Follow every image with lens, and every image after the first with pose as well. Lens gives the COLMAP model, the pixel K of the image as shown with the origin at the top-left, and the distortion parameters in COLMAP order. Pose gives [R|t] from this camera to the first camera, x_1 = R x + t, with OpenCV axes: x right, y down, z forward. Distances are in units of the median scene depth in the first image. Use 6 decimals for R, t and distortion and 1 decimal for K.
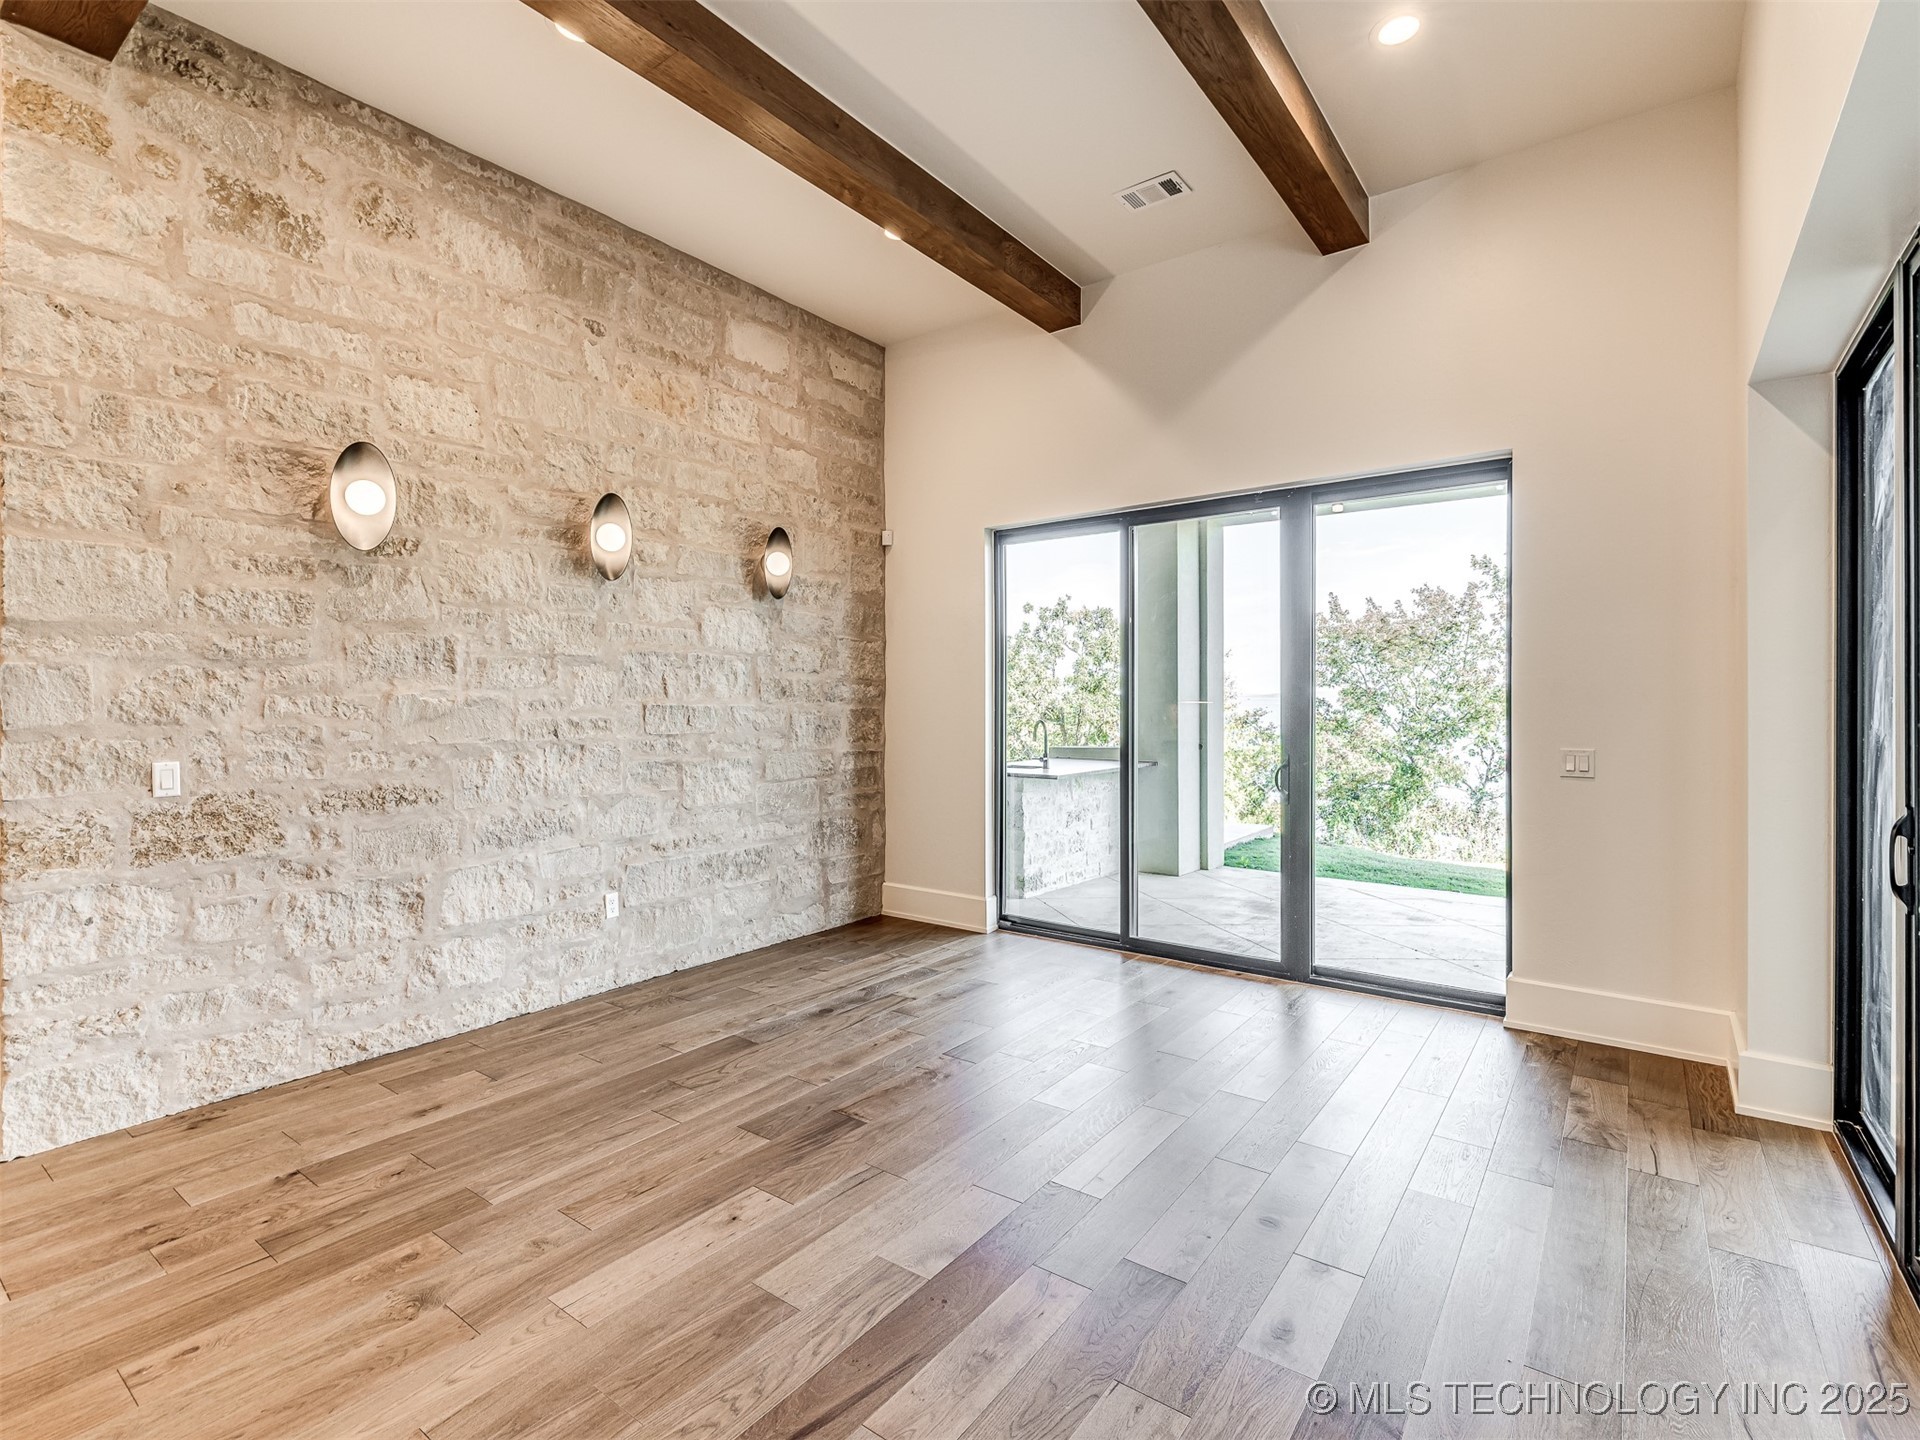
lens RADIAL K [[915.7, 0, 952.7], [0, 915.7, 703.2], [0, 0, 1]] dist [-0.004643, 0.002827]
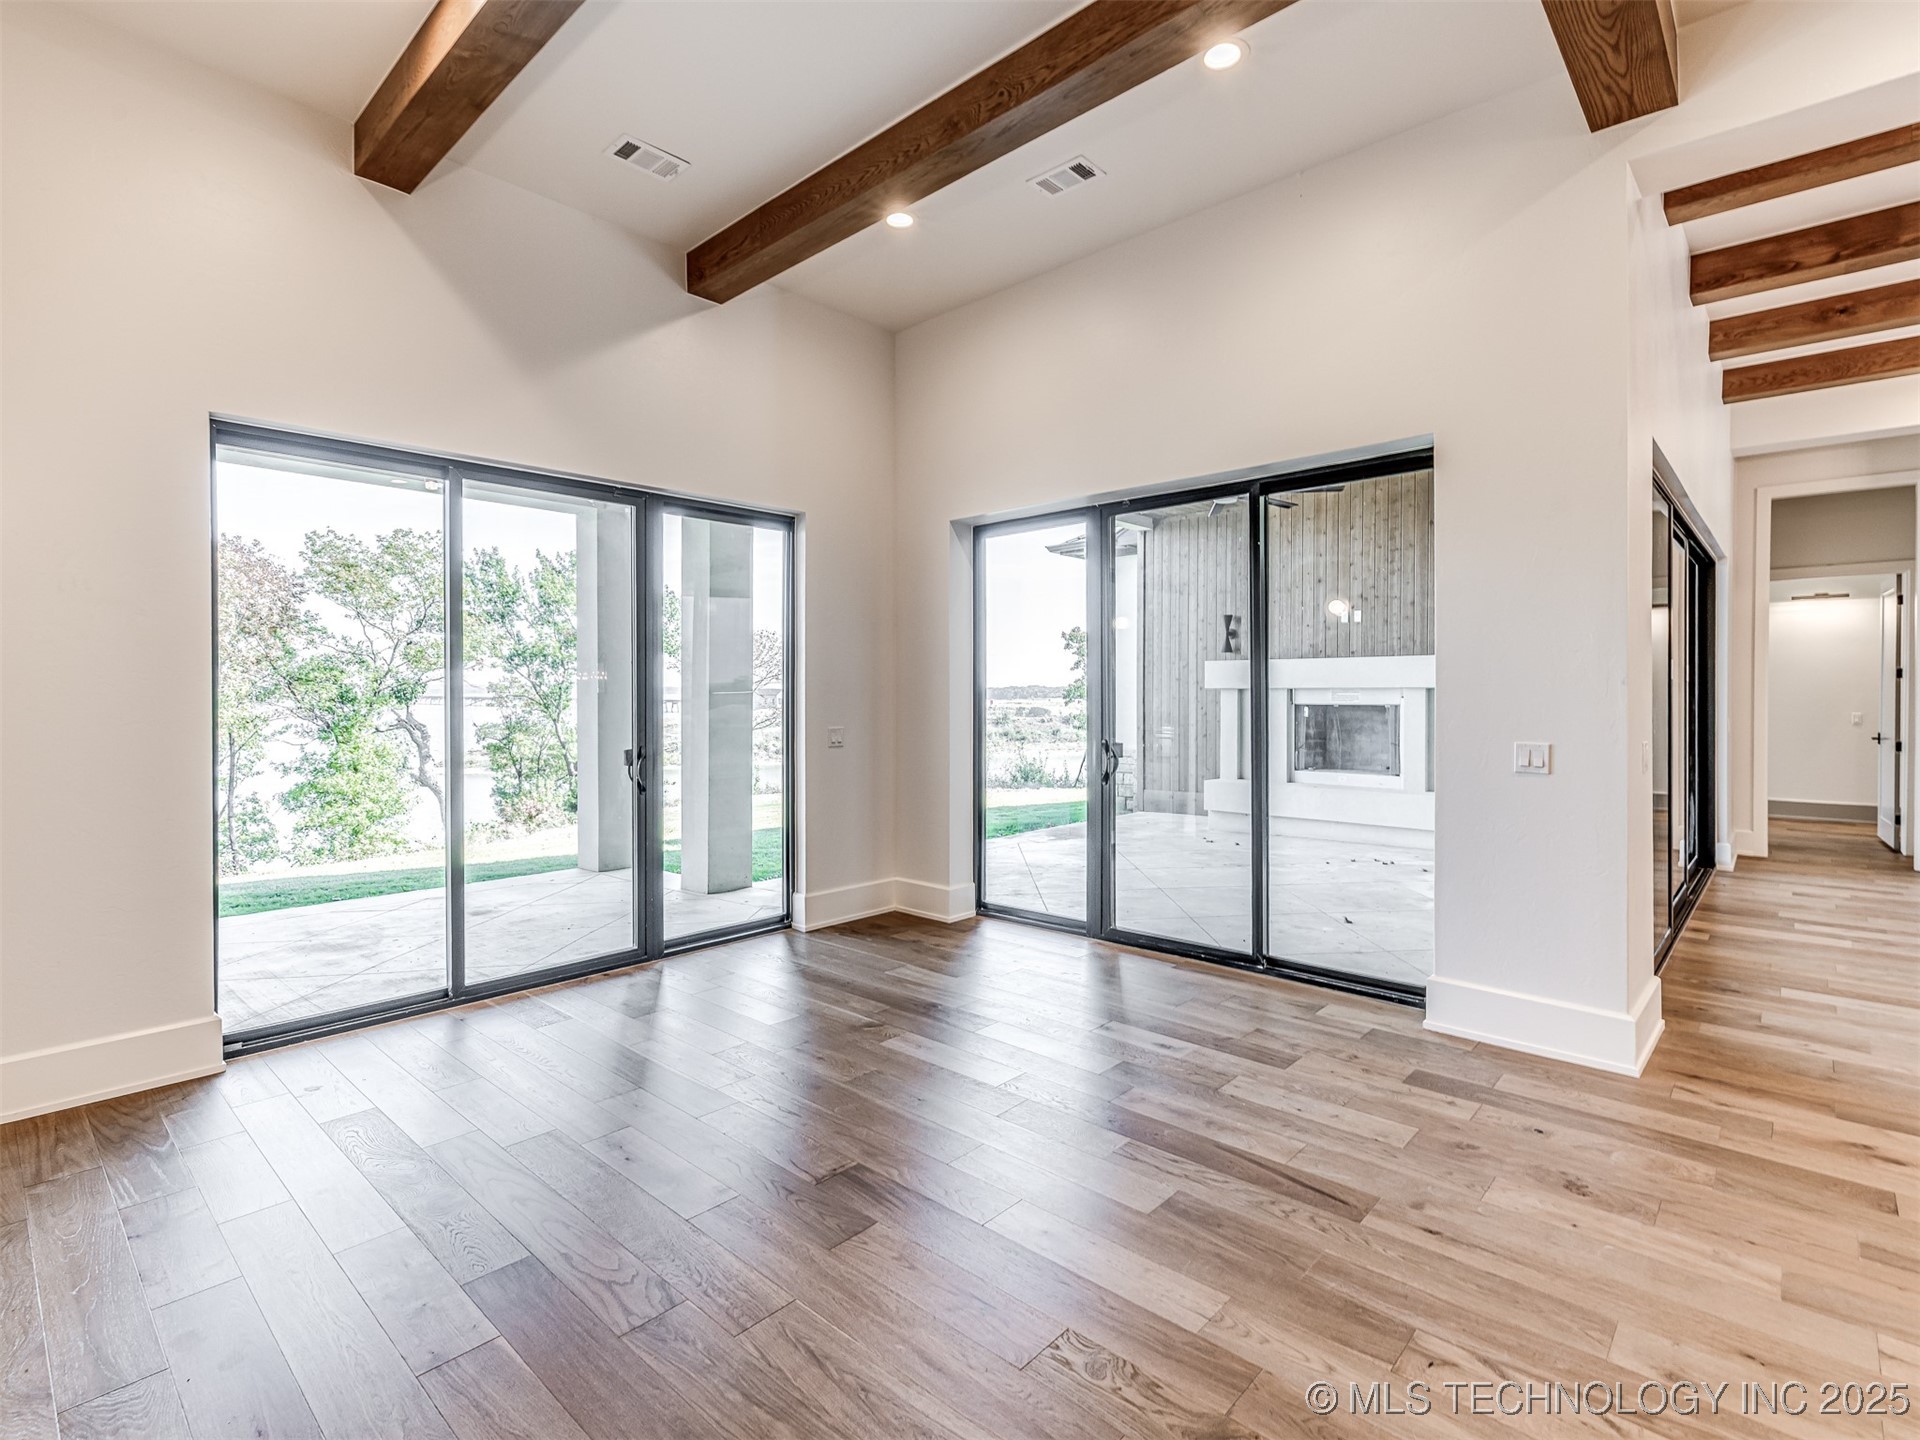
lens RADIAL K [[915.7, 0, 976.0], [0, 915.7, 715.9], [0, 0, 1]] dist [-0.004643, 0.002827]
pose [[0.089138, -0.019863, 0.995821, -0.698075], [0.002421, 0.999802, 0.019726, -0.000710], [-0.996016, 0.000653, 0.089169, 0.575553]]
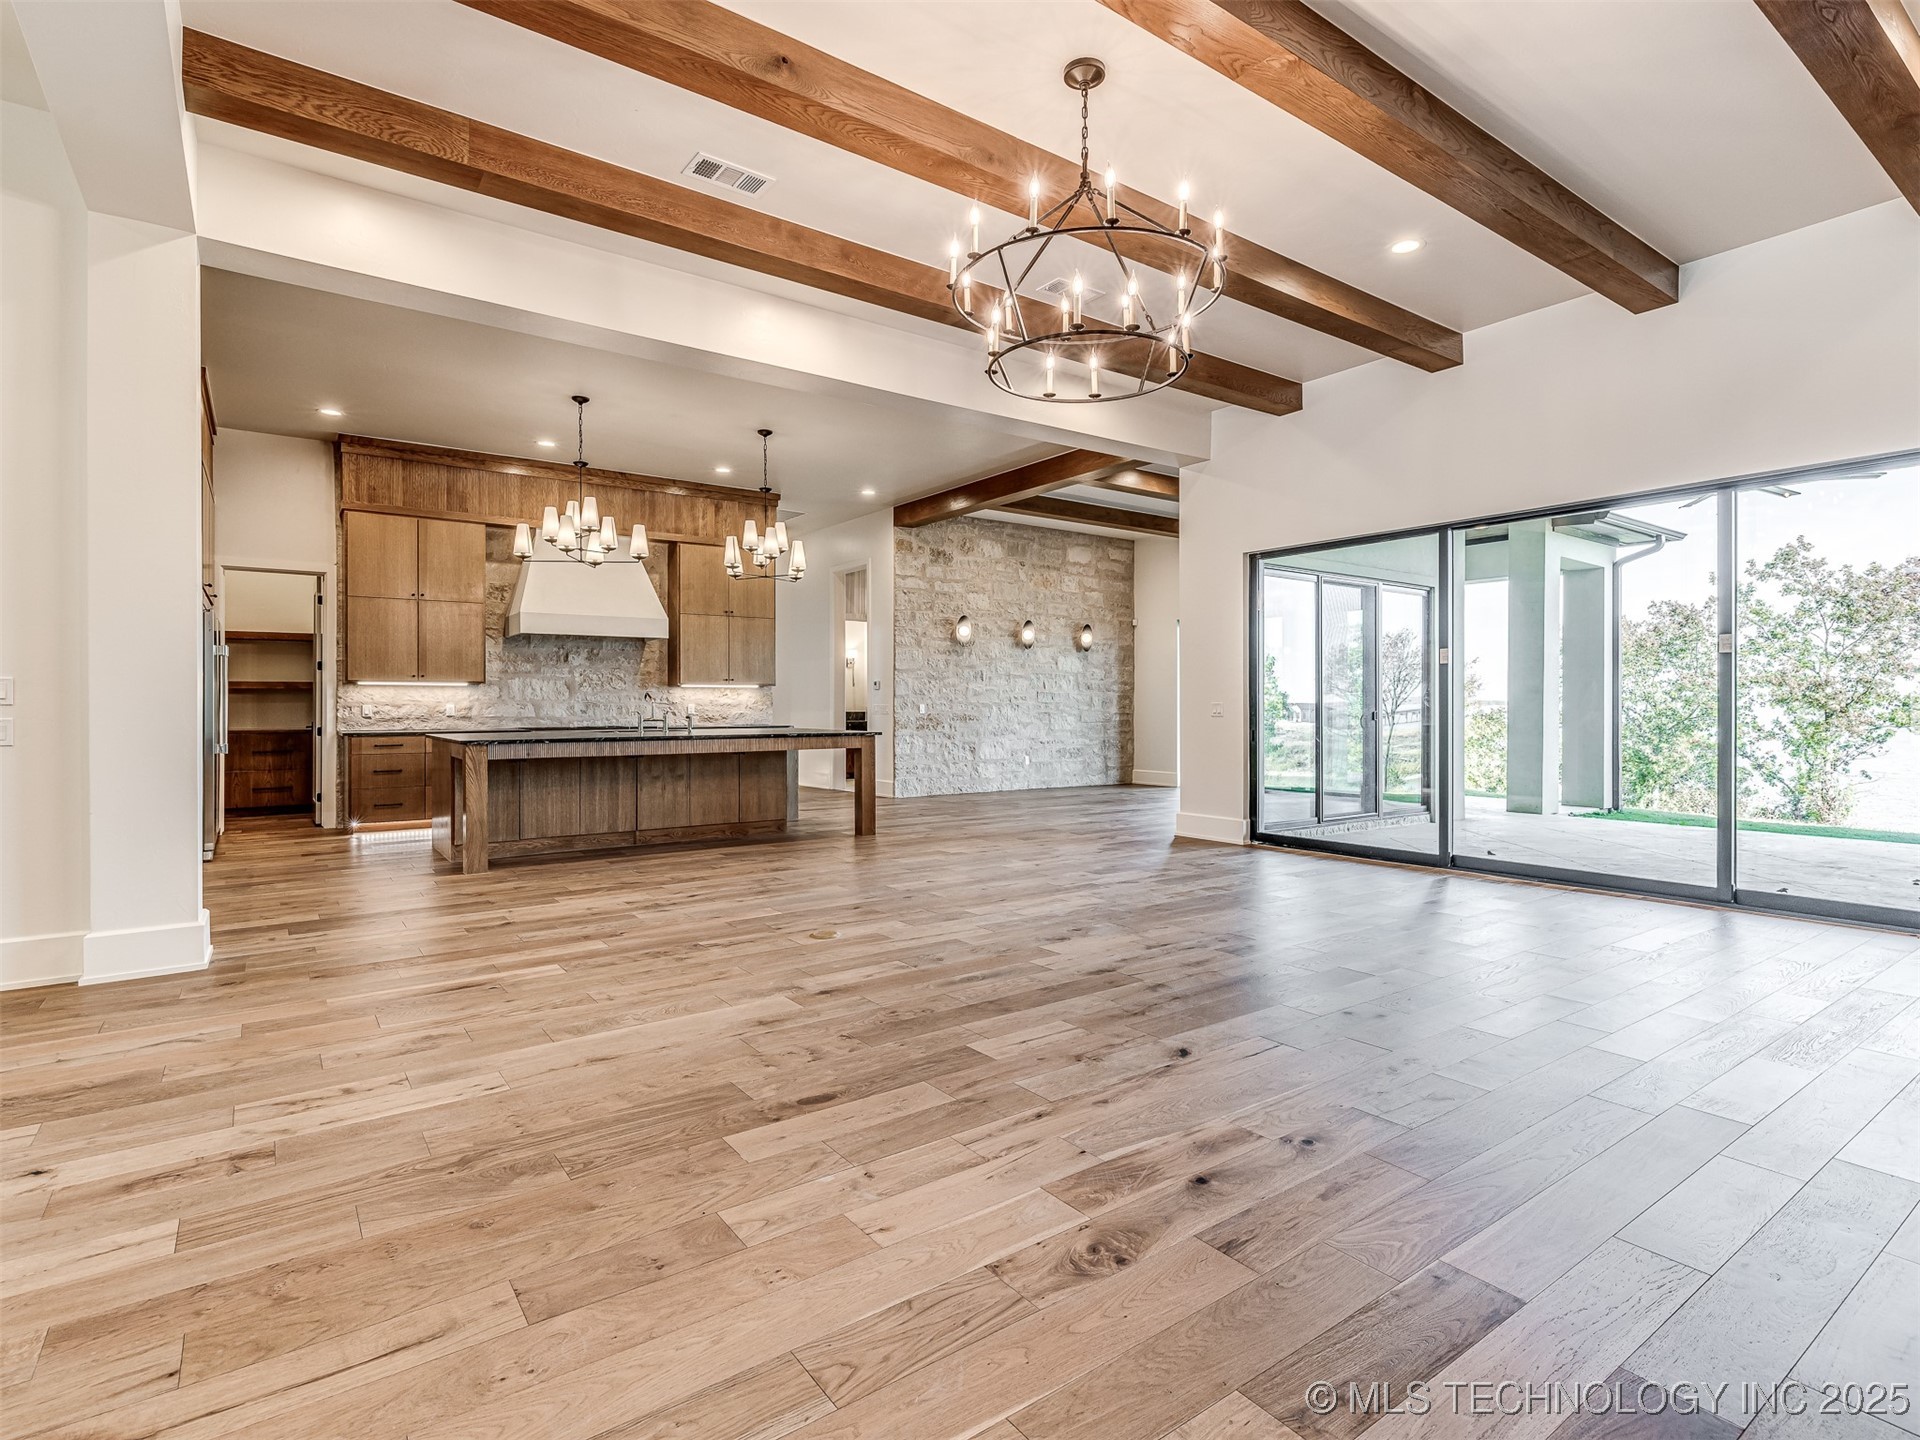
lens RADIAL K [[989.4, 0, 1085.0], [0, 989.4, 696.1], [0, 0, 1]] dist [-0.004264, 0.001029]
pose [[0.967522, 0.000033, -0.252788, 0.637493], [-0.003173, 0.999923, -0.012011, 0.056528], [0.252768, 0.012423, 0.967447, -2.120125]]
